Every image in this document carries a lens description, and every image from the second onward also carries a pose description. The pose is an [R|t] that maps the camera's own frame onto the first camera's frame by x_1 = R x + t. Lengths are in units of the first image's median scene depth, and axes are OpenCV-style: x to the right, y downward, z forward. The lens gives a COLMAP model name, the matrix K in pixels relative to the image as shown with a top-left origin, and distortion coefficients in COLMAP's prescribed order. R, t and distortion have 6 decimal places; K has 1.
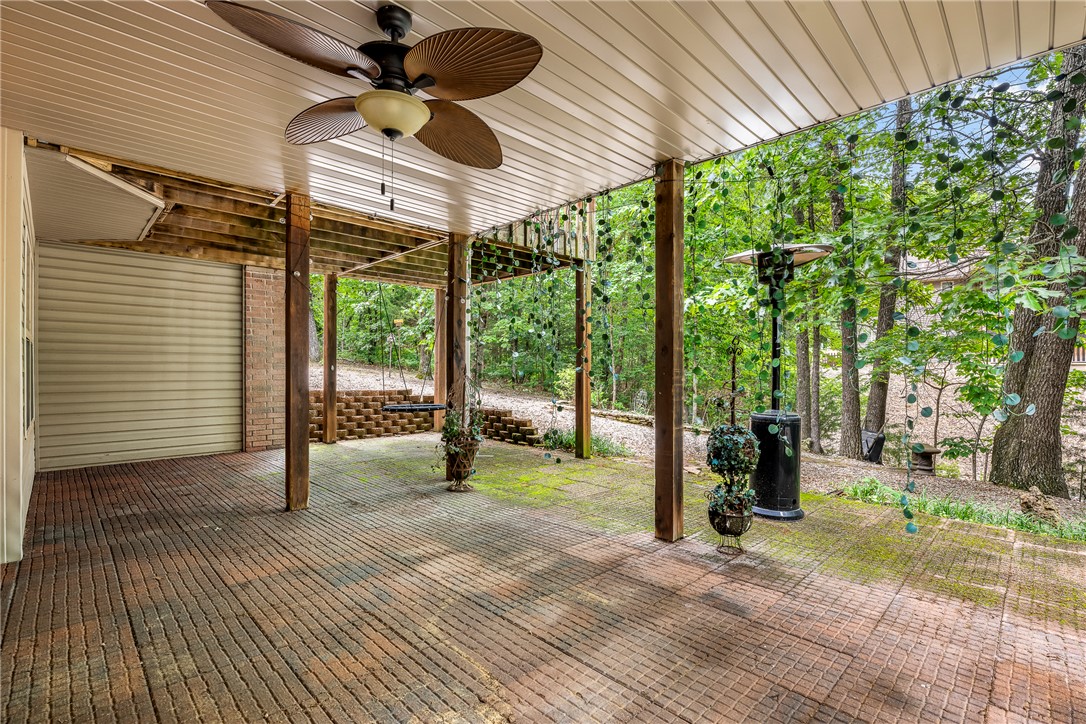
lens RADIAL K [[486.6, 0, 542.2], [0, 486.6, 367.5], [0, 0, 1]] dist [-0.015175, 0.000039]
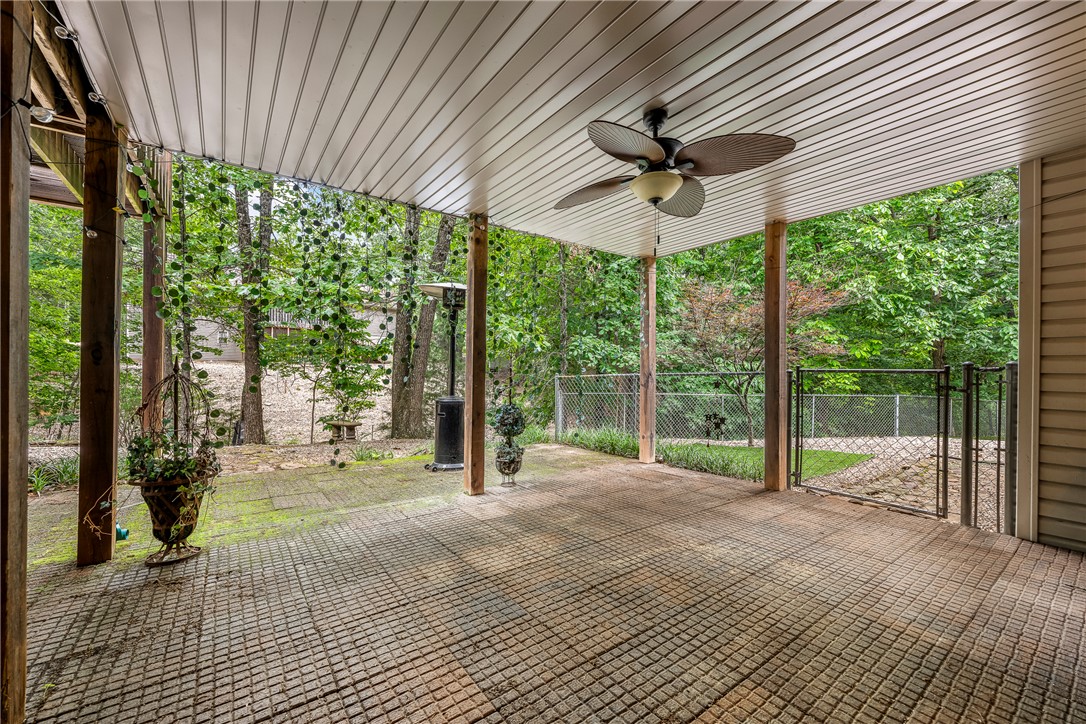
lens RADIAL K [[439.6, 0, 543.2], [0, 439.6, 367.8], [0, 0, 1]] dist [0.001537, 0.000093]
pose [[0.140047, 0.007833, 0.990114, -0.995025], [-0.017102, 0.999839, -0.005491, 0.013880], [-0.989997, -0.016164, 0.140158, 0.715793]]
